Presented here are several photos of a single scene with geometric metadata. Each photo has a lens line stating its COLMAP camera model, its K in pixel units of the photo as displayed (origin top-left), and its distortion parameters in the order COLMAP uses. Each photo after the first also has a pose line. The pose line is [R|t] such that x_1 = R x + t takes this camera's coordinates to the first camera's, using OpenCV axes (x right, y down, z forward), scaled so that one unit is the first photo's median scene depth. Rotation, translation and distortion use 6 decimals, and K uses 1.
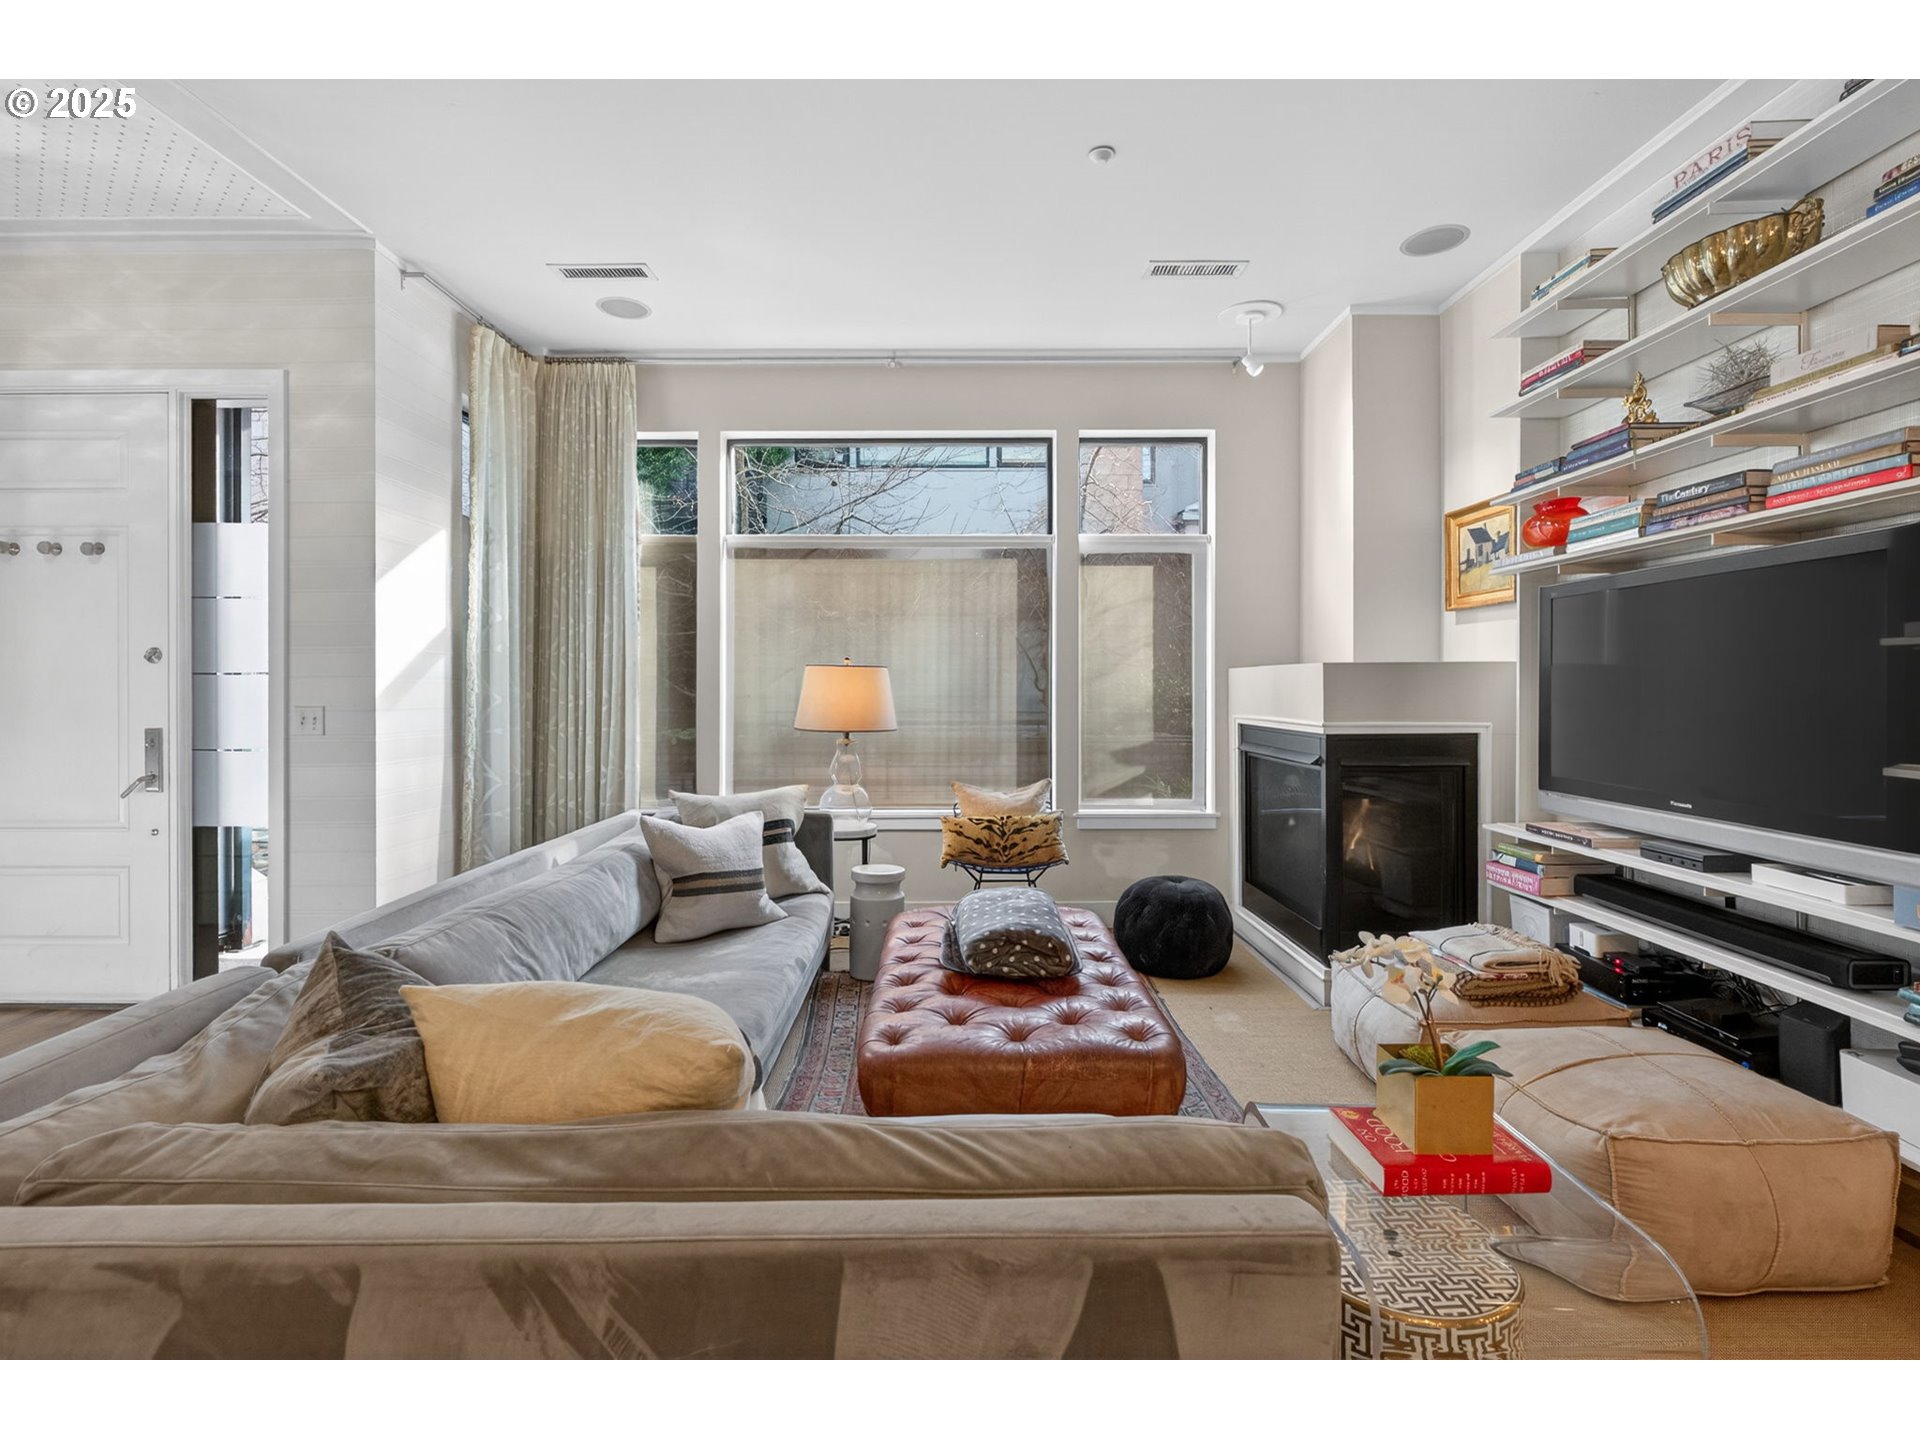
lens RADIAL K [[891.4, 0, 940.7], [0, 891.4, 688.7], [0, 0, 1]] dist [0.000294, -0.001696]
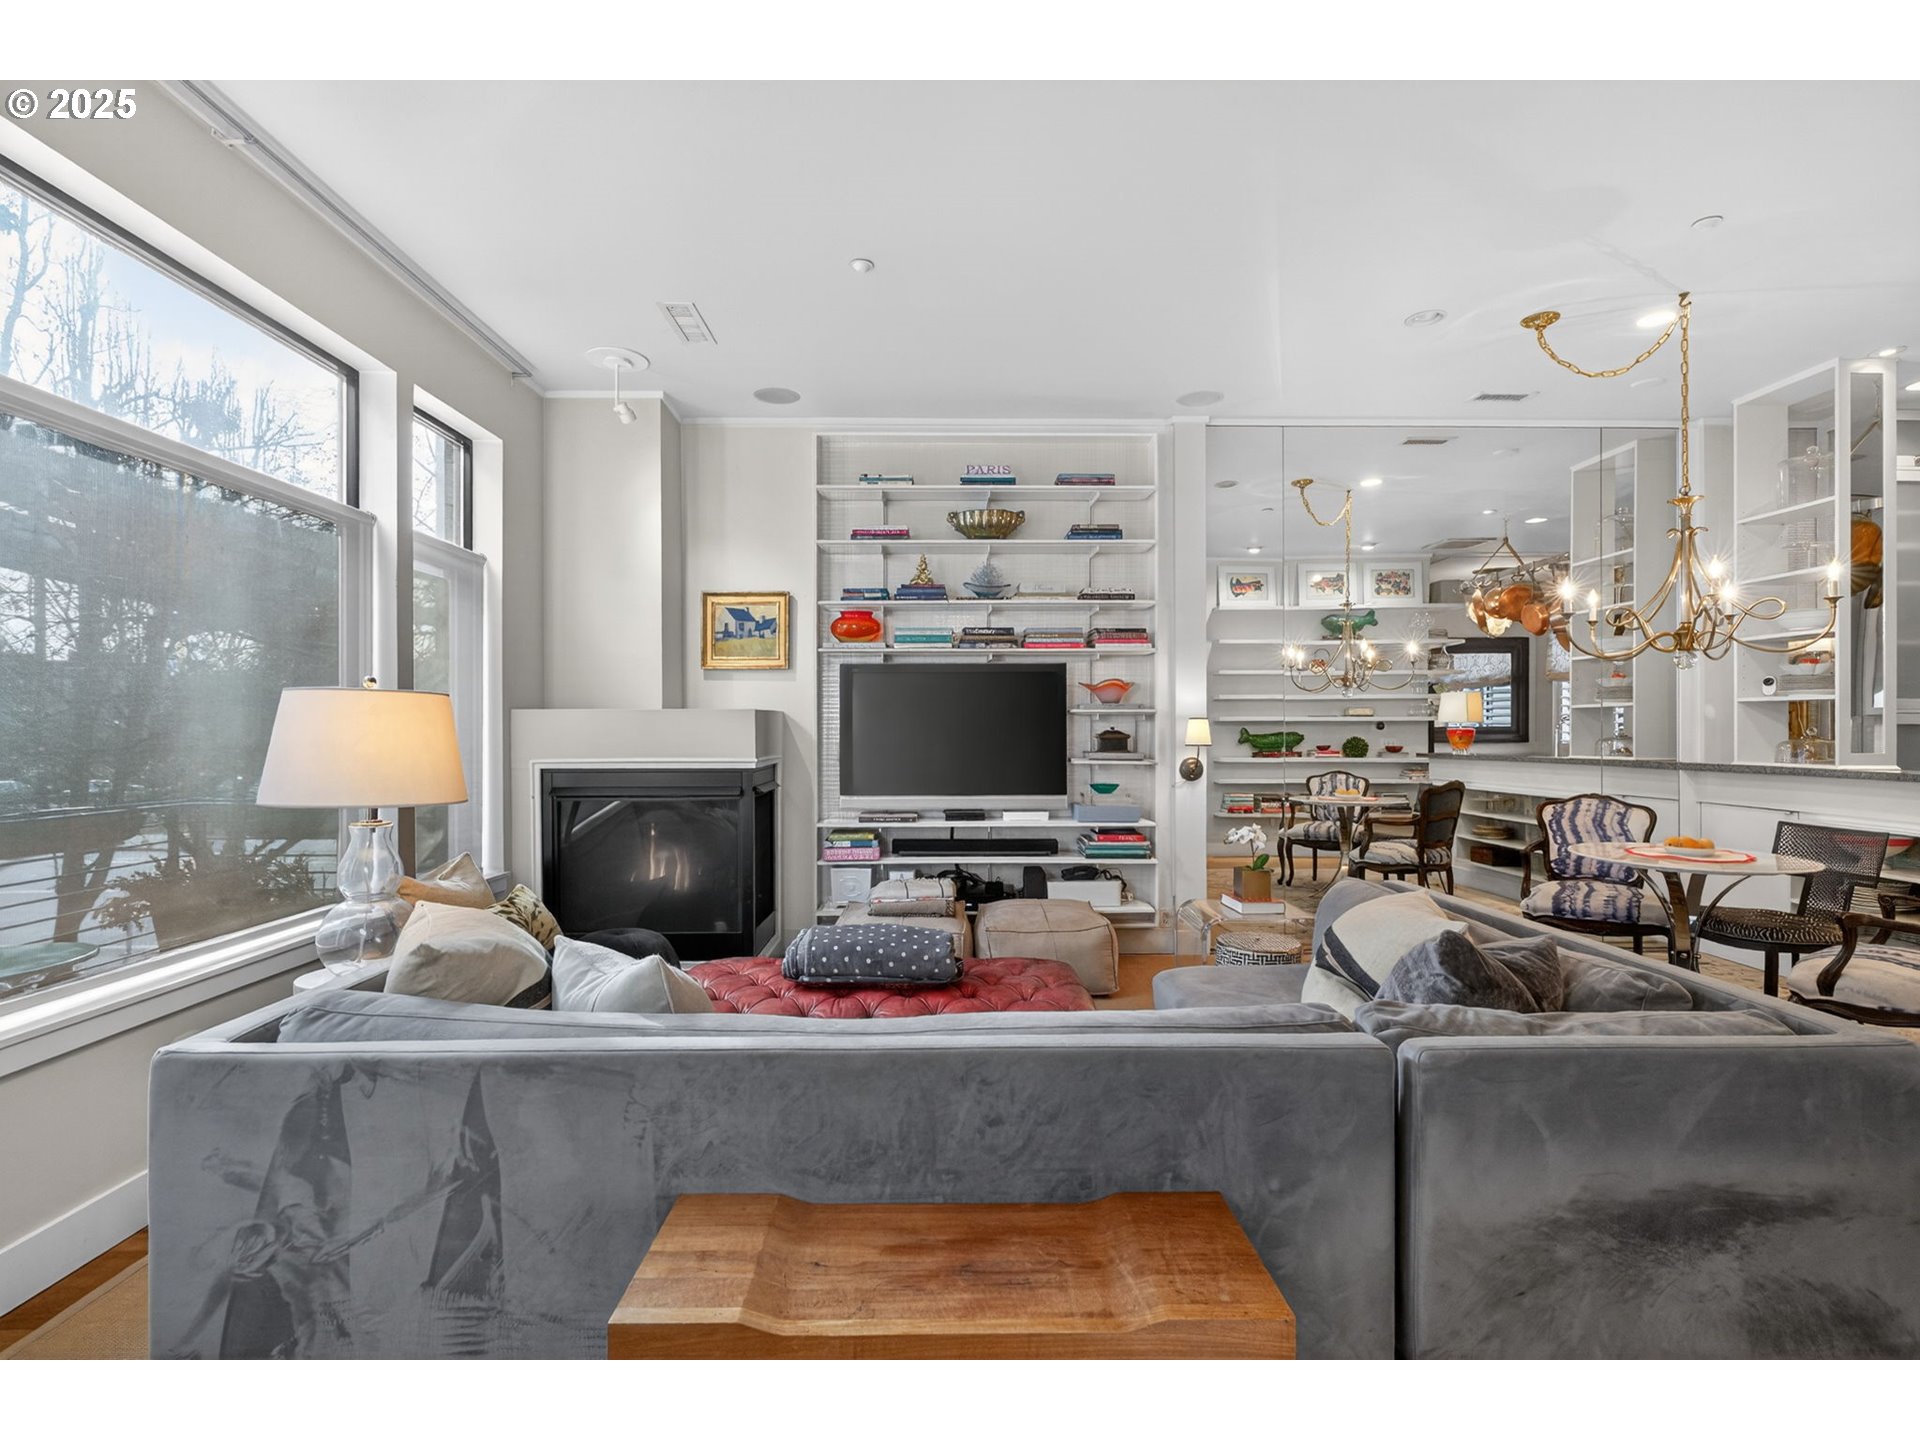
lens RADIAL K [[891.4, 0, 967.2], [0, 891.4, 733.4], [0, 0, 1]] dist [0.000294, -0.001696]
pose [[-0.031814, -0.007427, 0.999466, -0.743588], [0.000563, 0.999972, 0.007448, -0.004885], [-0.999494, 0.000800, -0.031809, 0.710313]]
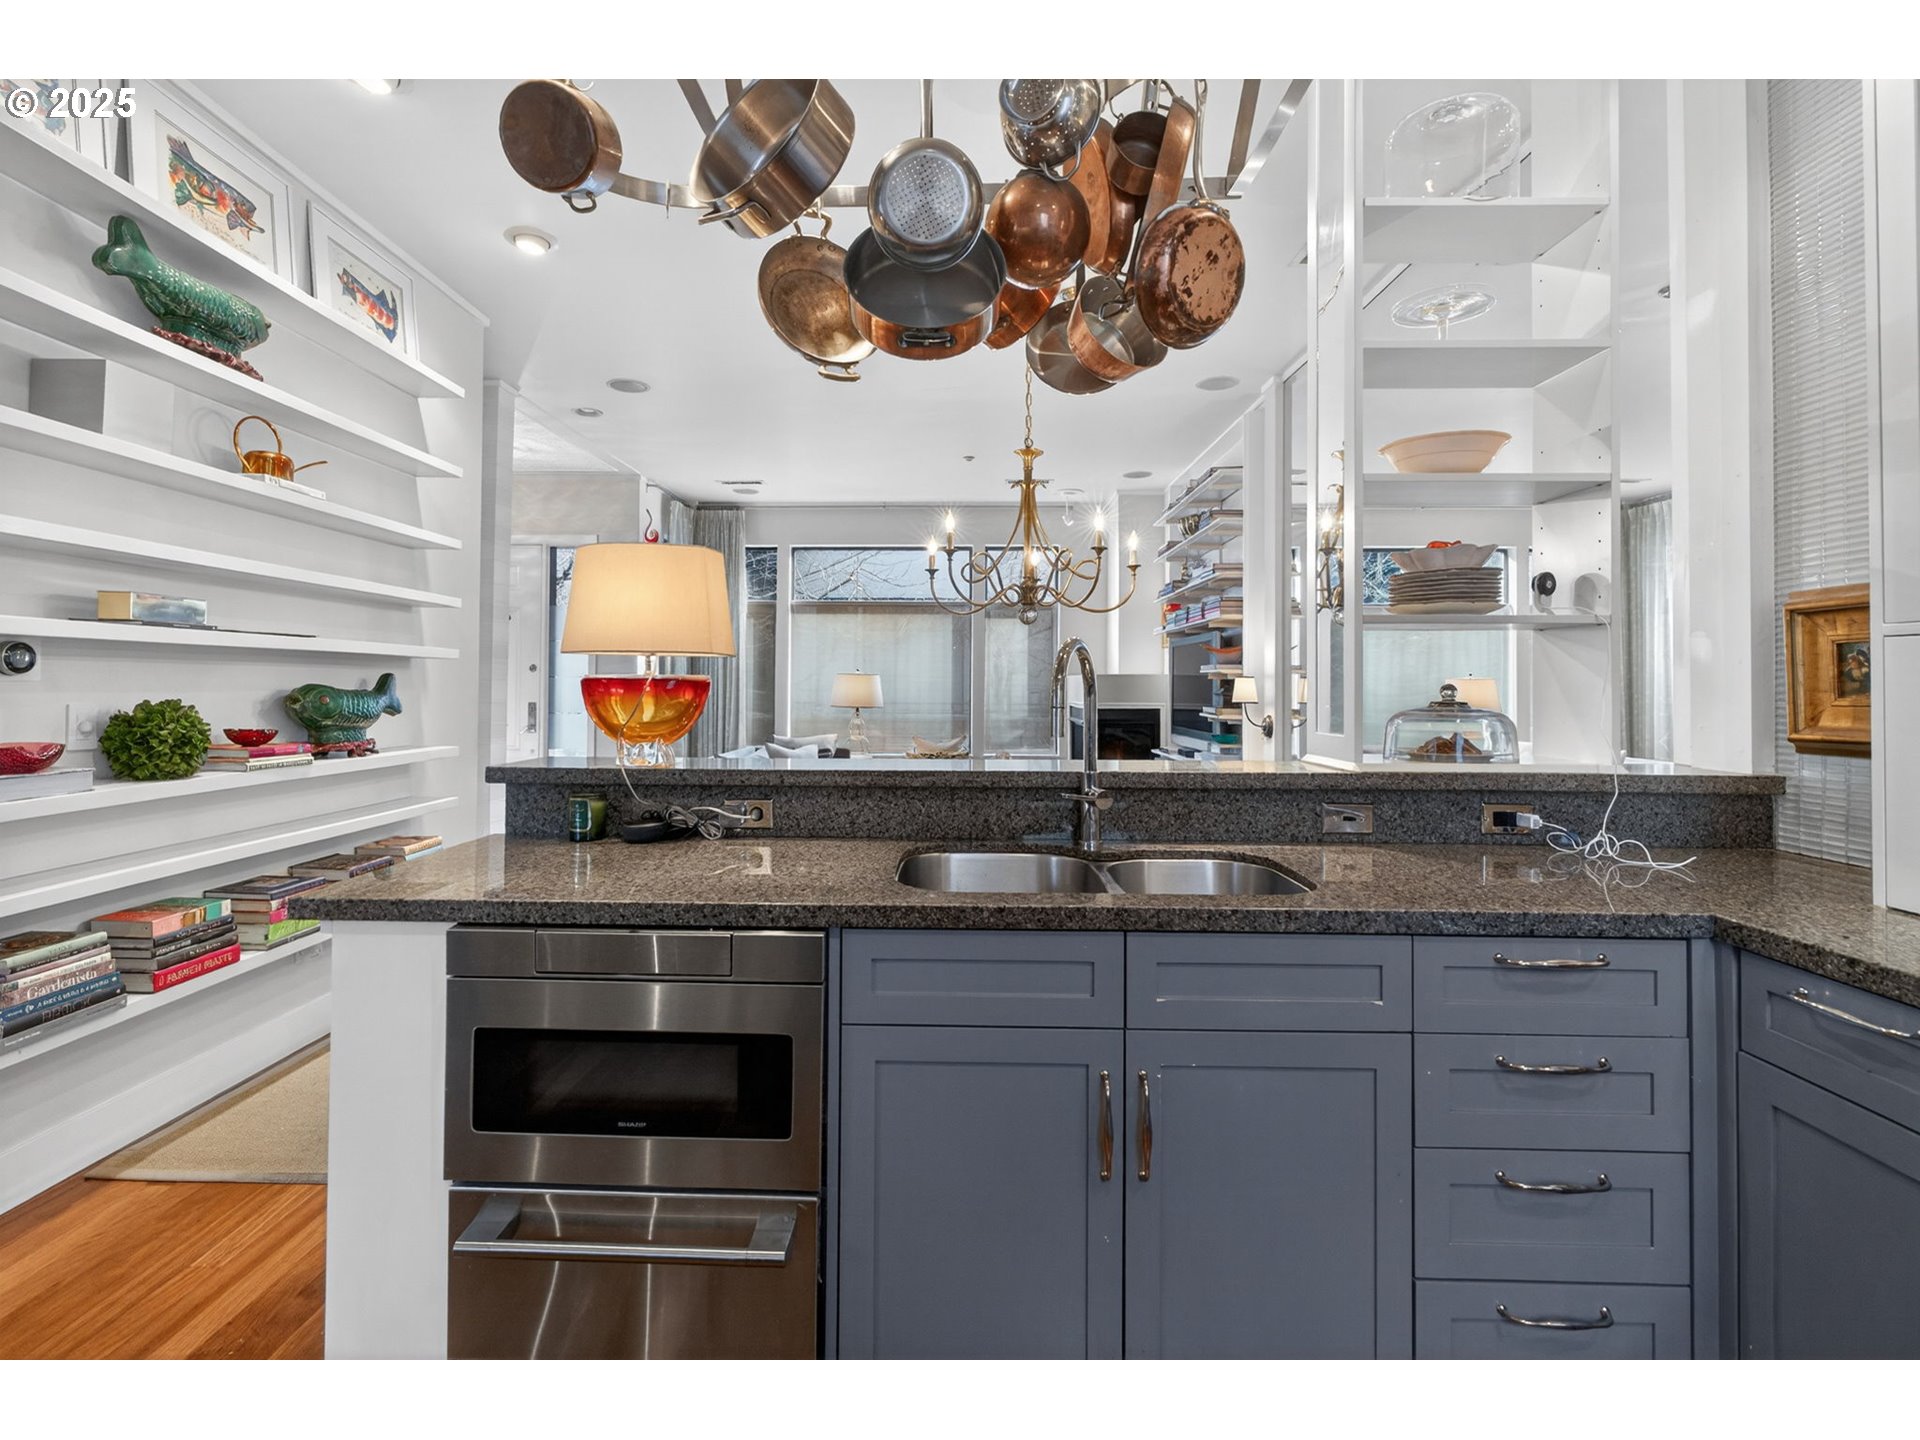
lens RADIAL K [[891.4, 0, 919.4], [0, 891.4, 673.8], [0, 0, 1]] dist [0.000294, -0.001696]
pose [[0.999522, 0.003950, -0.030662, 0.098759], [-0.004476, 0.999844, -0.017102, 0.007482], [0.030589, 0.017231, 0.999384, -1.057692]]
